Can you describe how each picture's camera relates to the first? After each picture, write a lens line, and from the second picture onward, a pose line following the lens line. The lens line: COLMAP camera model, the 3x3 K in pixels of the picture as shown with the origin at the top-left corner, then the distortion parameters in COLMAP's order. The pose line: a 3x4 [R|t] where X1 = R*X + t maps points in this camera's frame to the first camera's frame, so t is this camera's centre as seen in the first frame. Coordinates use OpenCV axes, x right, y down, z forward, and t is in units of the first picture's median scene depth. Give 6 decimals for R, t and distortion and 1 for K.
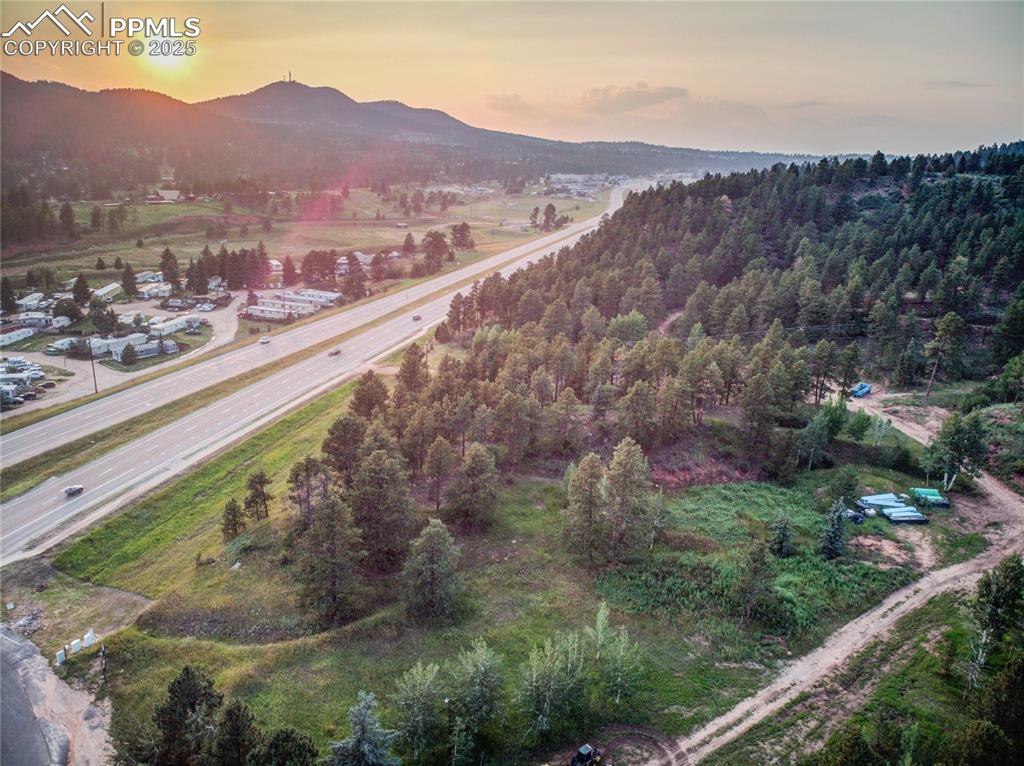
lens RADIAL K [[749.2, 0, 512.0], [0, 749.2, 383.0], [0, 0, 1]] dist [0.092561, -0.209674]
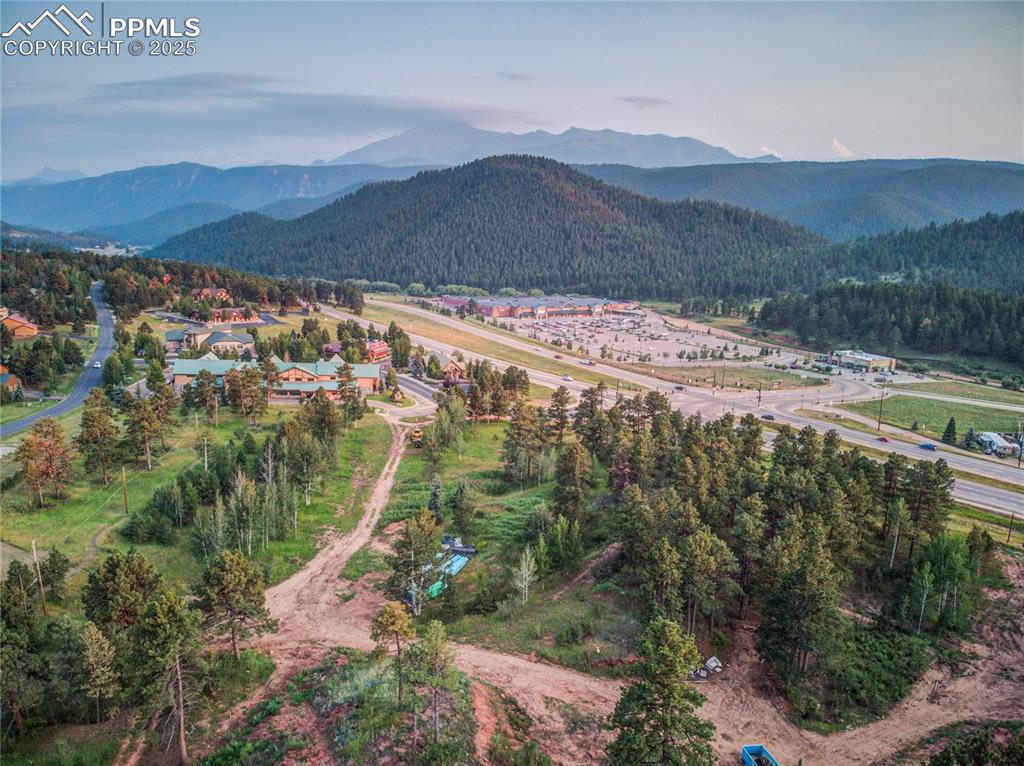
lens RADIAL K [[751.1, 0, 510.8], [0, 751.1, 388.9], [0, 0, 1]] dist [0.181814, -0.448008]
pose [[-0.565050, 0.120692, -0.816182, 1.065726], [-0.293586, 0.895082, 0.335611, -0.343851], [0.771055, 0.429256, -0.470332, 1.253908]]
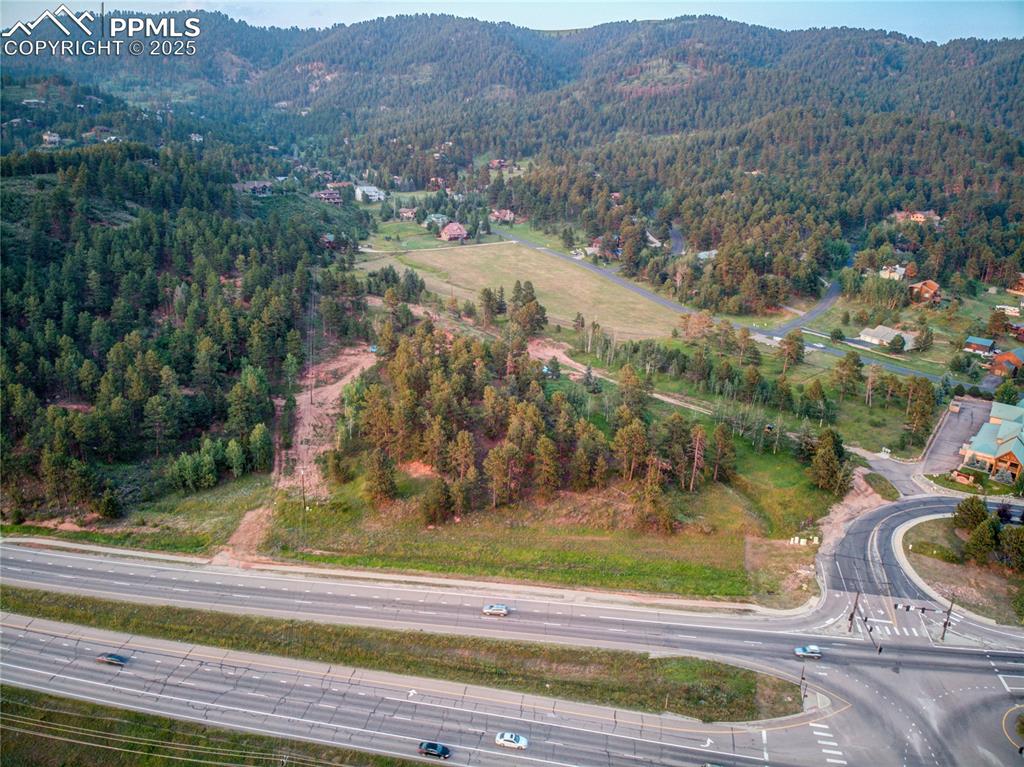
lens RADIAL K [[749.2, 0, 512.0], [0, 749.2, 383.5], [0, 0, 1]] dist [0.092561, -0.209674]
pose [[-0.196934, -0.355285, 0.913777, -1.318590], [0.243184, 0.885202, 0.396585, -0.607702], [-0.949778, 0.300317, -0.087927, 1.125621]]
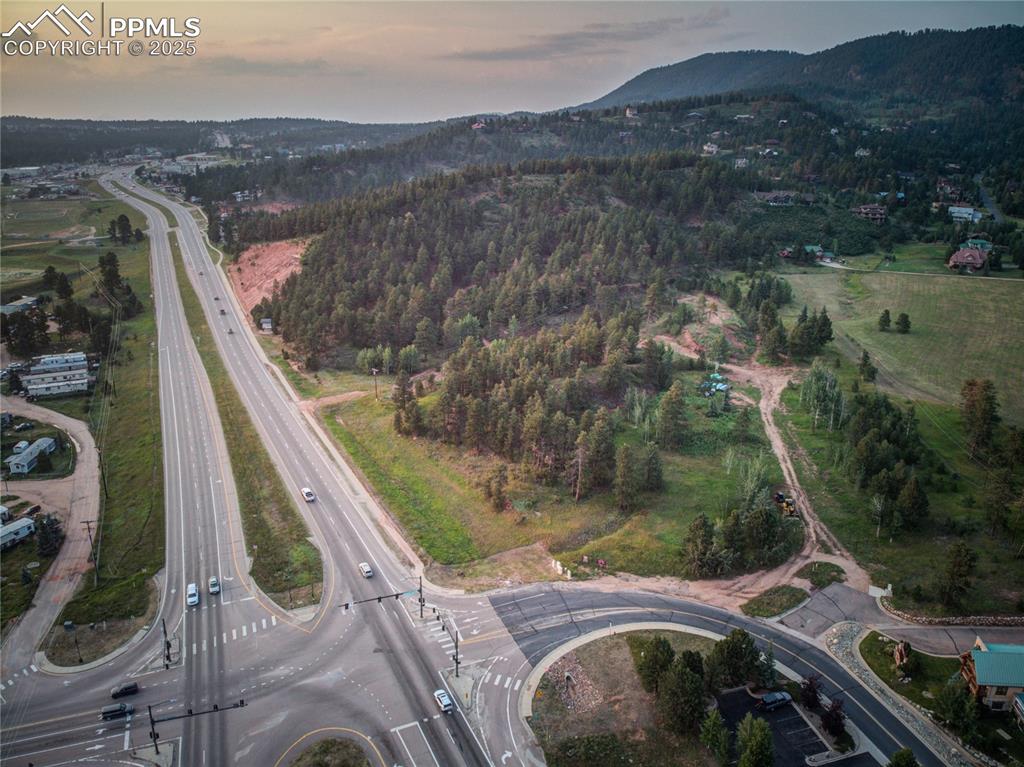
lens RADIAL K [[749.2, 0, 512.0], [0, 749.2, 383.5], [0, 0, 1]] dist [0.092561, -0.209674]
pose [[0.721825, -0.251976, 0.644575, -1.088659], [0.217259, 0.966784, 0.134636, -0.214085], [-0.657090, 0.042856, 0.752593, -0.175463]]
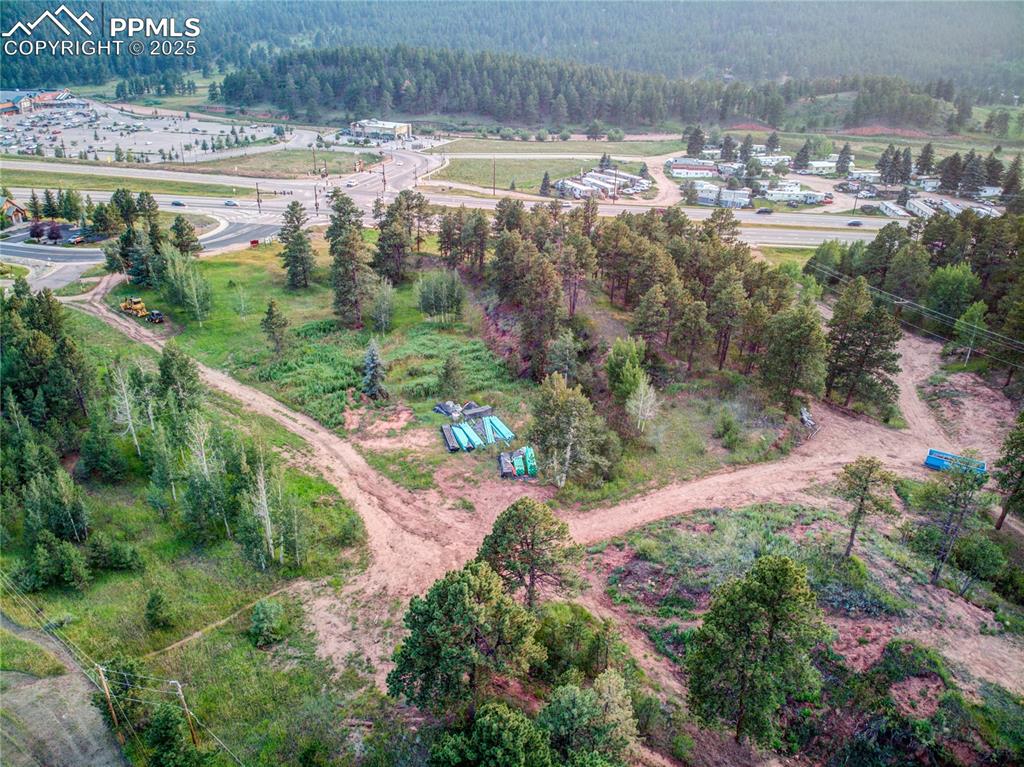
lens RADIAL K [[749.2, 0, 512.0], [0, 749.2, 383.5], [0, 0, 1]] dist [0.092561, -0.209674]
pose [[0.192920, 0.415031, -0.889118, 1.071703], [-0.318256, 0.883619, 0.343410, -0.159635], [0.928167, 0.216717, 0.302555, 0.670873]]
